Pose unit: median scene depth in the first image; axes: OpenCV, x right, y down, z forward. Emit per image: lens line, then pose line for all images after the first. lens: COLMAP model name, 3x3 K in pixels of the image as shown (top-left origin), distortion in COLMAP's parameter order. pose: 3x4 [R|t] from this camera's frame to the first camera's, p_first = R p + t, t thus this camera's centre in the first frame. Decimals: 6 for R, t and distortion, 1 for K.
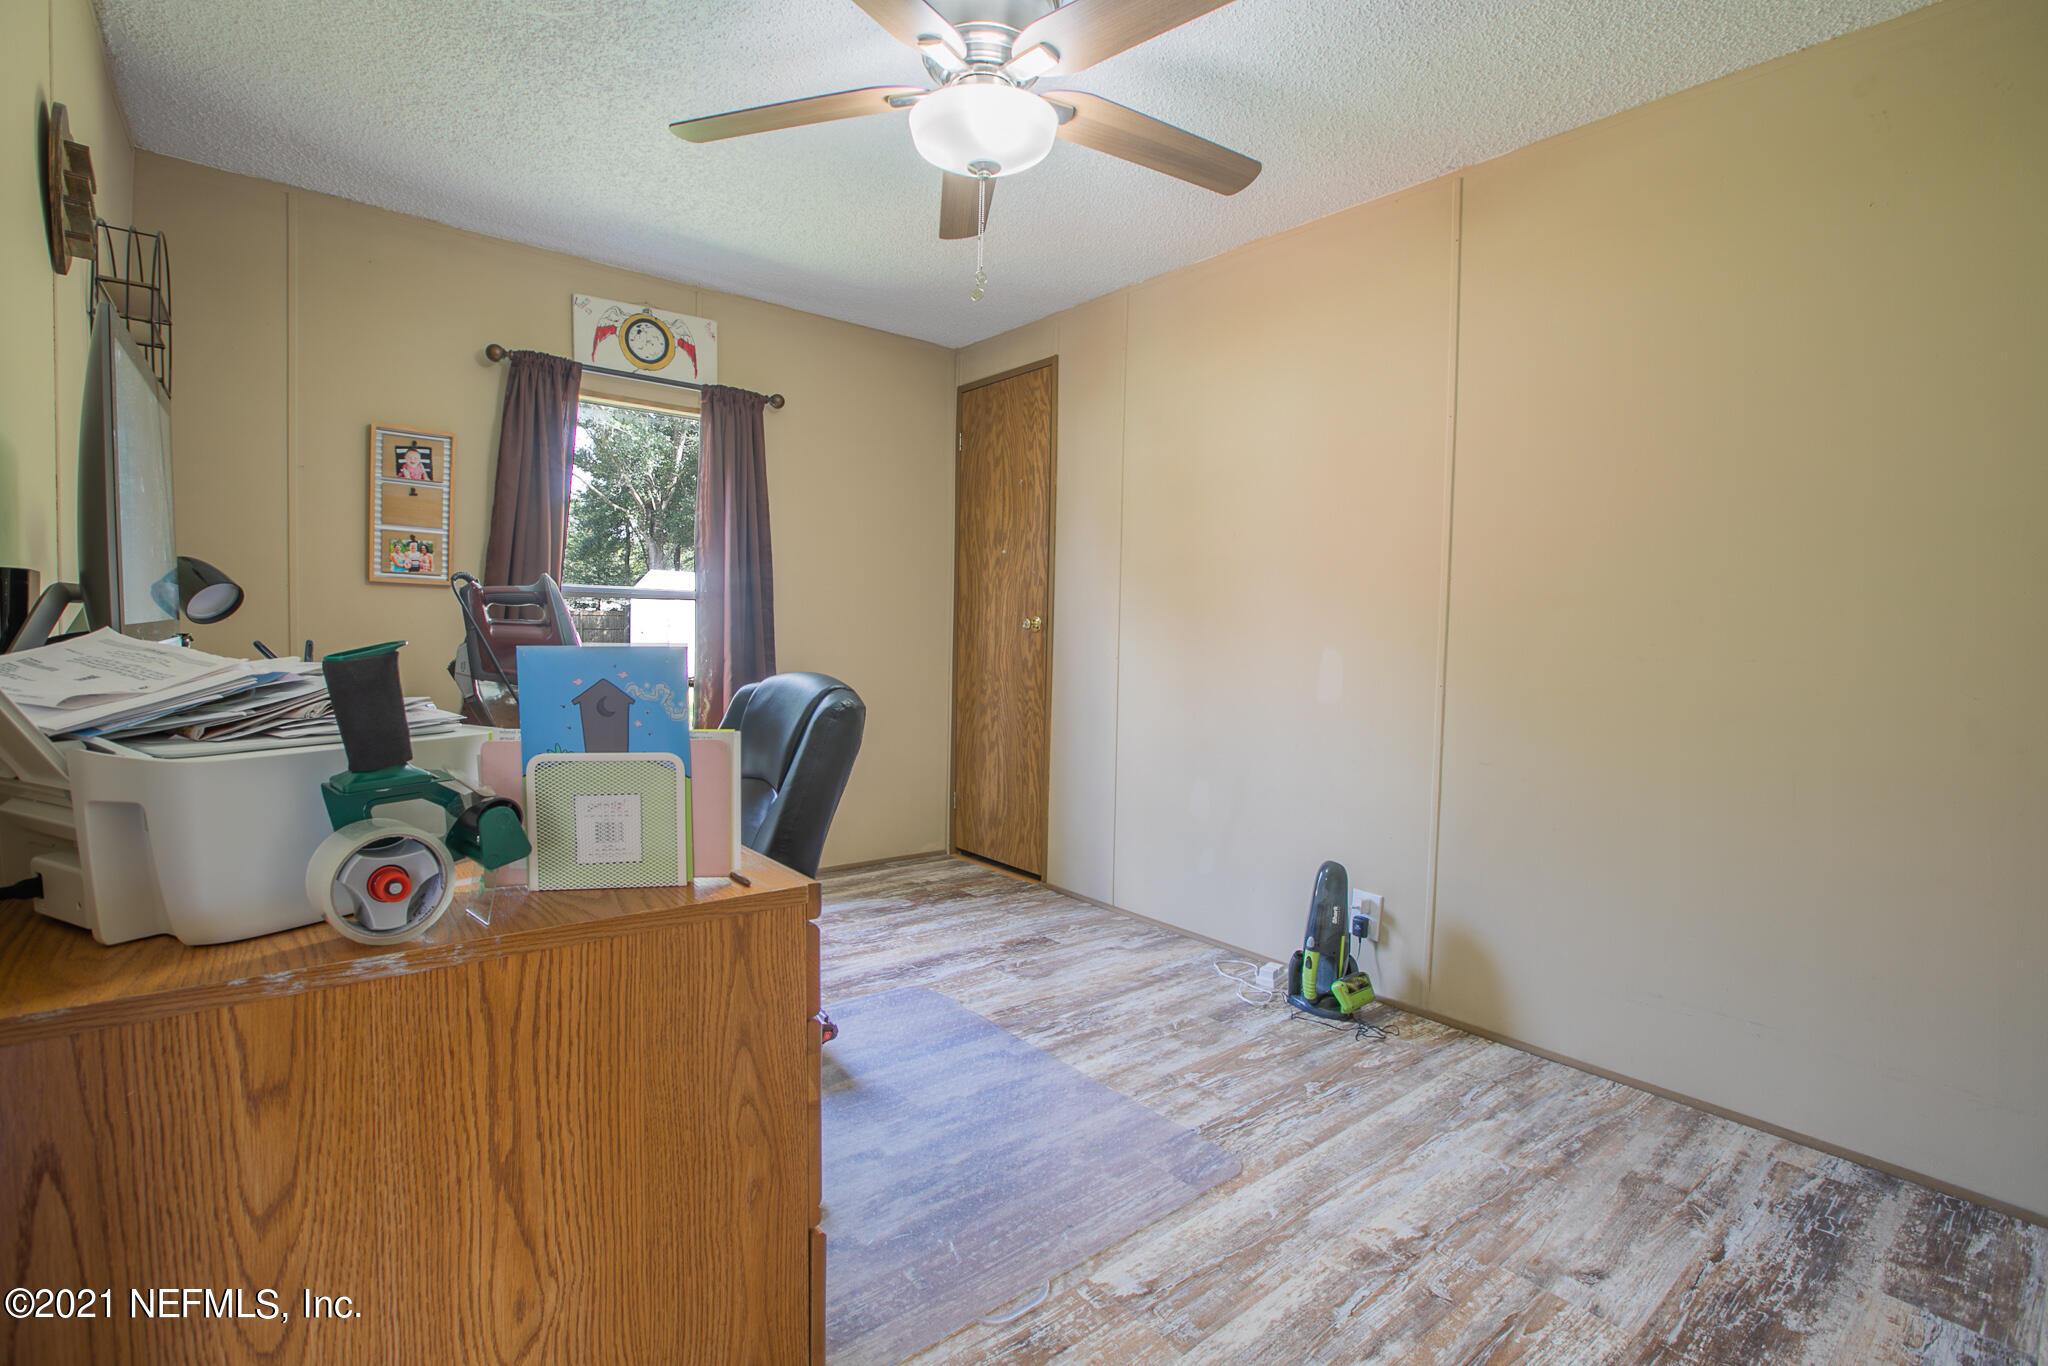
lens RADIAL K [[896.0, 0, 1024.0], [0, 896.0, 683.0], [0, 0, 1]] dist [-0.033770, 0.004505]
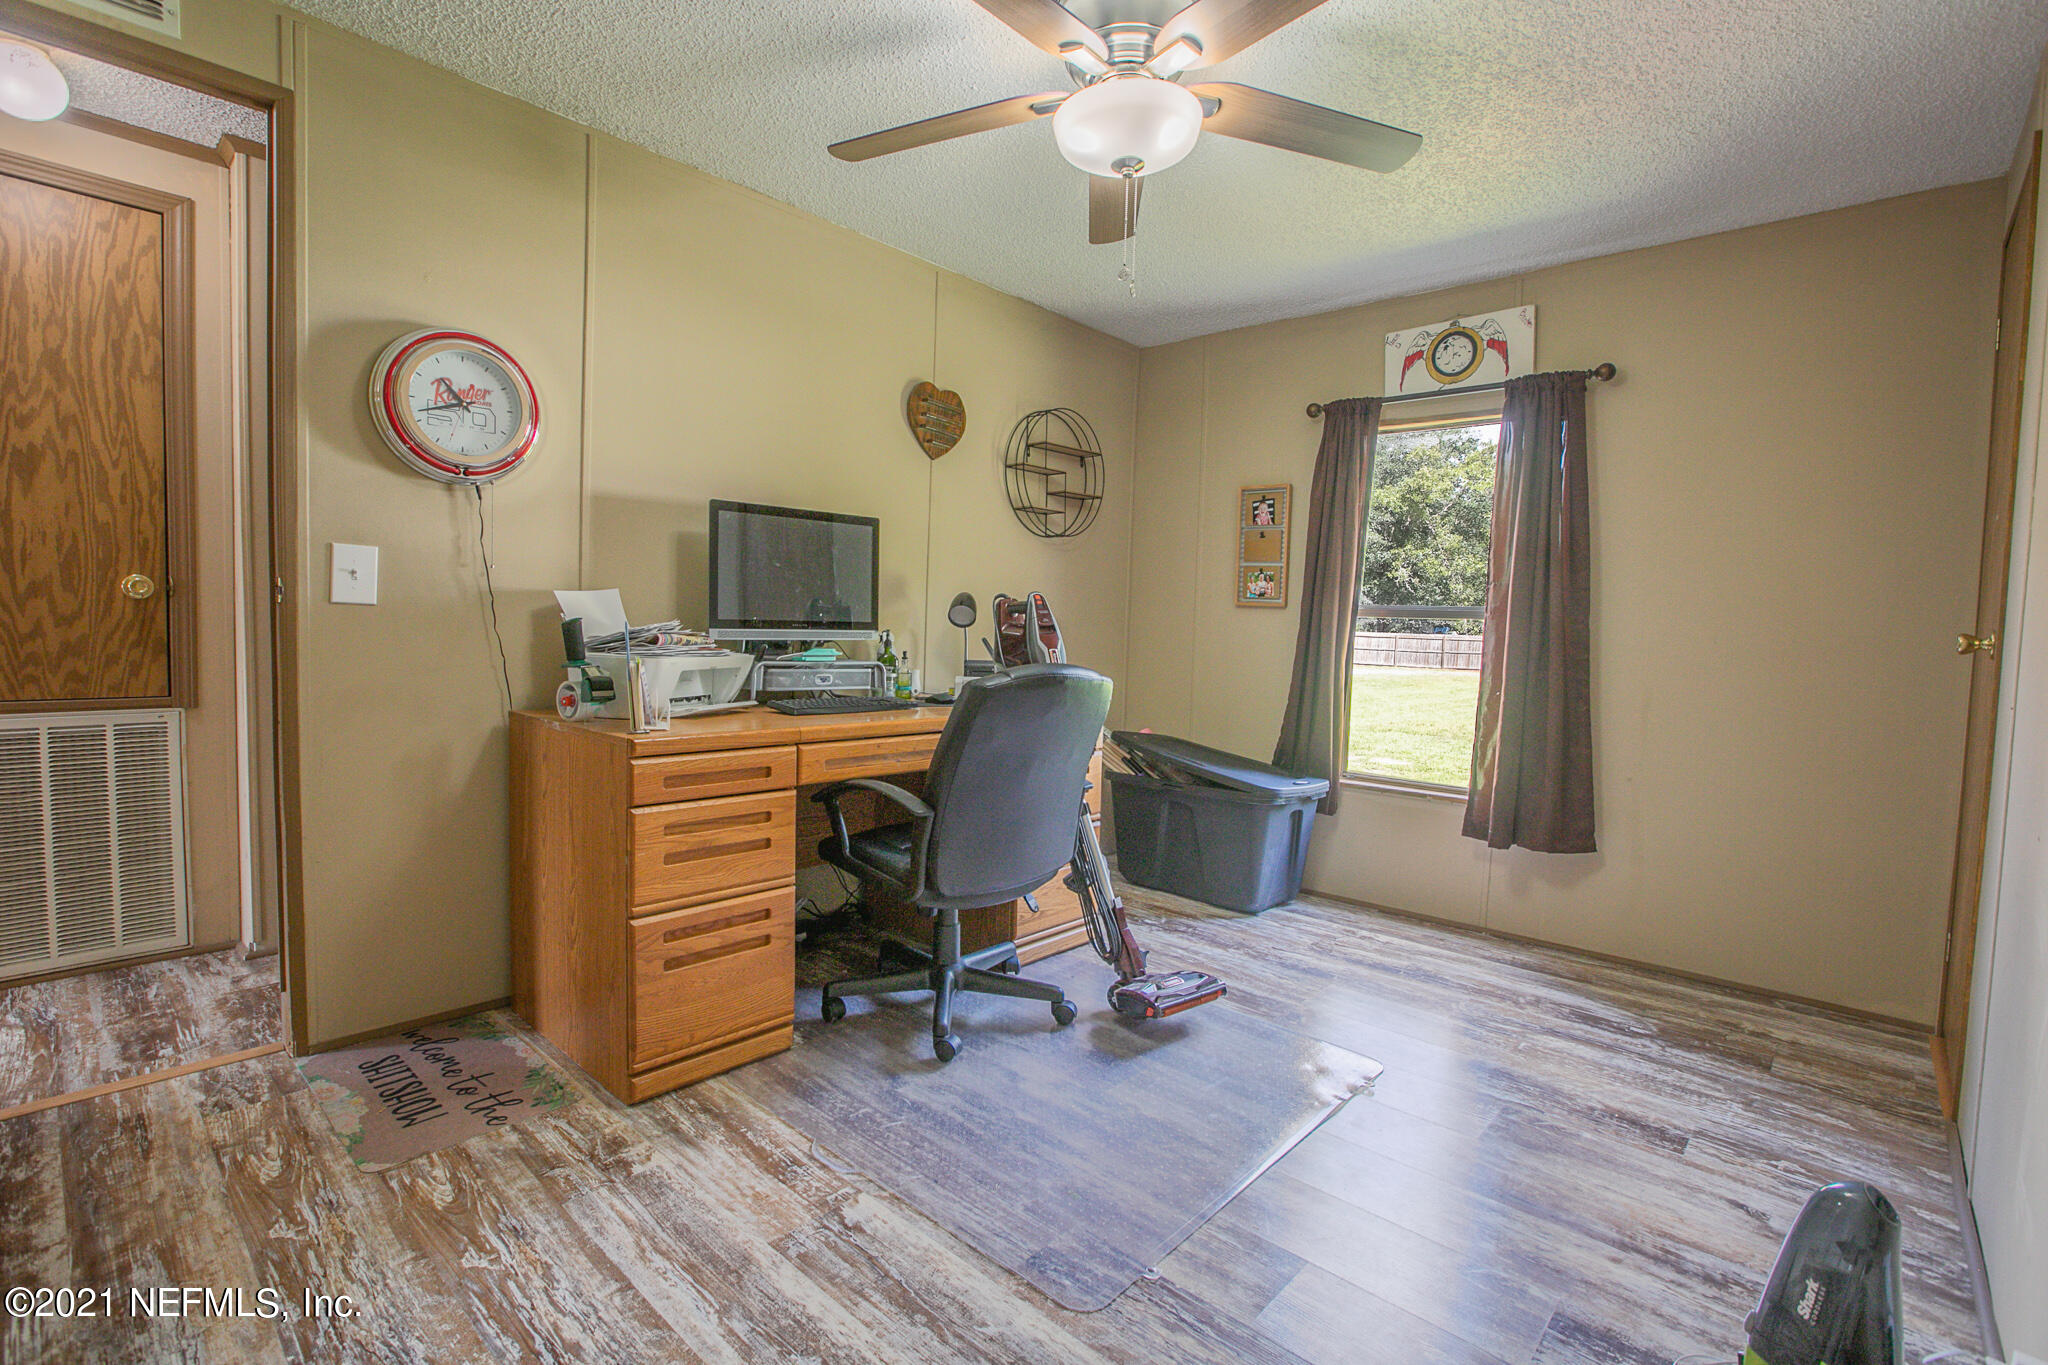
lens RADIAL K [[896.0, 0, 1024.0], [0, 896.0, 682.5], [0, 0, 1]] dist [-0.033770, 0.004505]
pose [[0.184481, 0.047704, -0.981678, 0.490523], [-0.086542, 0.995730, 0.032123, -0.011124], [0.979018, 0.079030, 0.187822, 0.386339]]
